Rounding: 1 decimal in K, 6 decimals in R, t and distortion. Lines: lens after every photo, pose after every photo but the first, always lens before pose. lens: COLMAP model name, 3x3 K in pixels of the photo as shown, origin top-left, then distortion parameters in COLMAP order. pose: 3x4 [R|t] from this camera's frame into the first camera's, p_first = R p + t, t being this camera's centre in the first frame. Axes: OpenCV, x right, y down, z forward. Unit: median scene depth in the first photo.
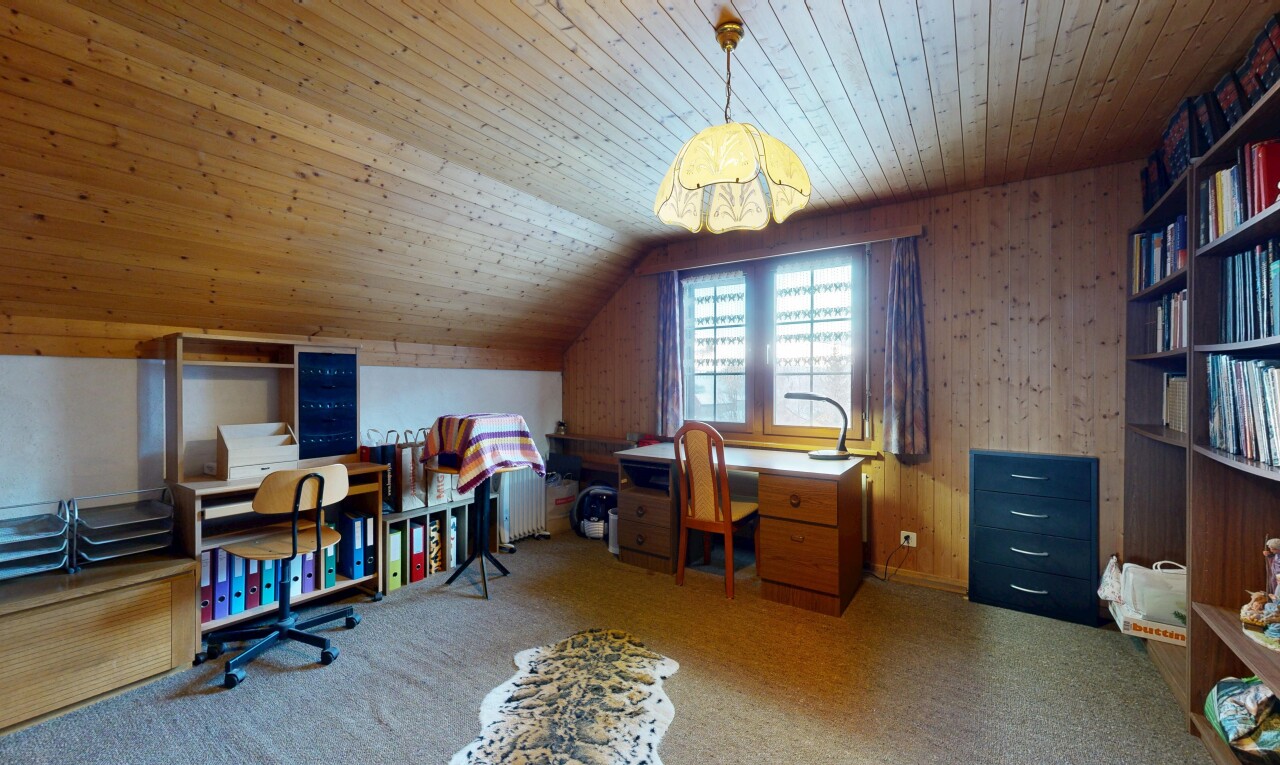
lens RADIAL K [[498.3, 0, 641.1], [0, 498.3, 386.4], [0, 0, 1]] dist [-0.001877, -0.000087]
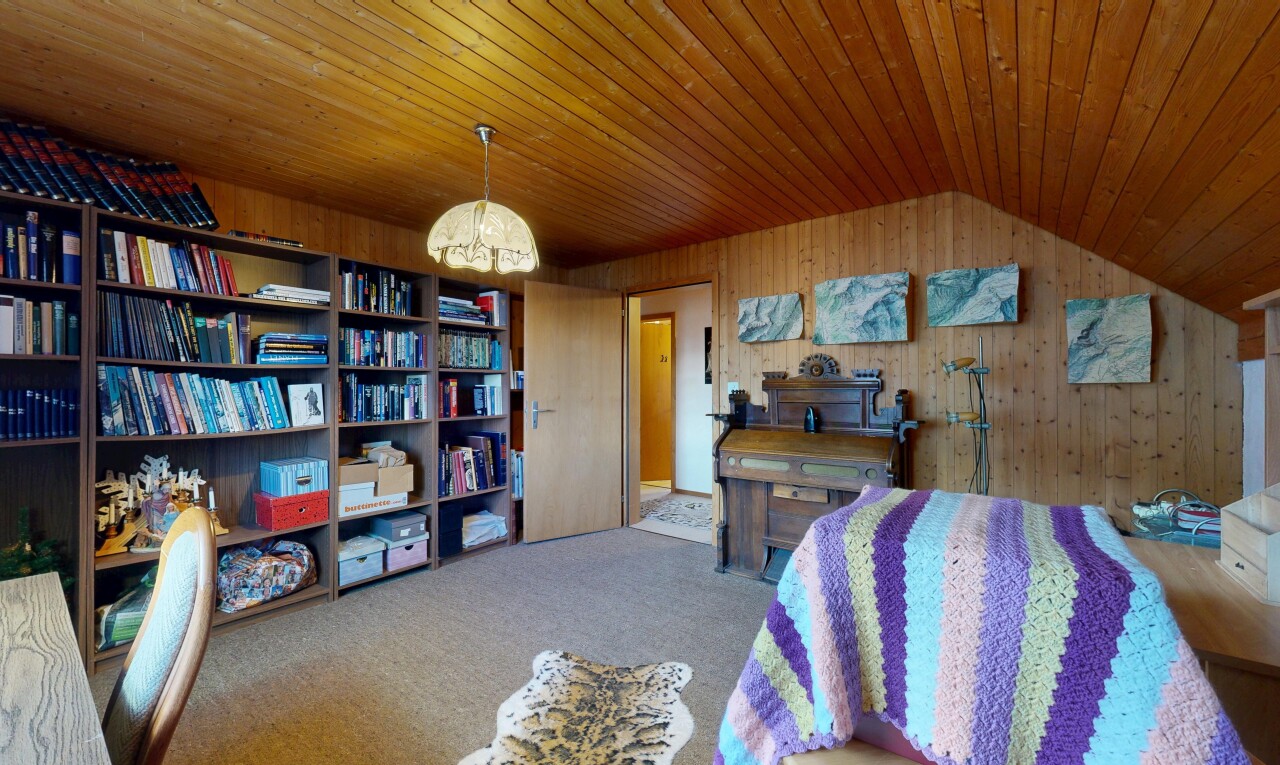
lens RADIAL K [[498.3, 0, 637.8], [0, 498.3, 389.7], [0, 0, 1]] dist [-0.001877, -0.000087]
pose [[-0.997967, -0.001567, 0.063709, -0.277083], [-0.001735, 0.999995, -0.002577, 0.001031], [-0.063704, -0.002682, -0.997965, 1.988646]]
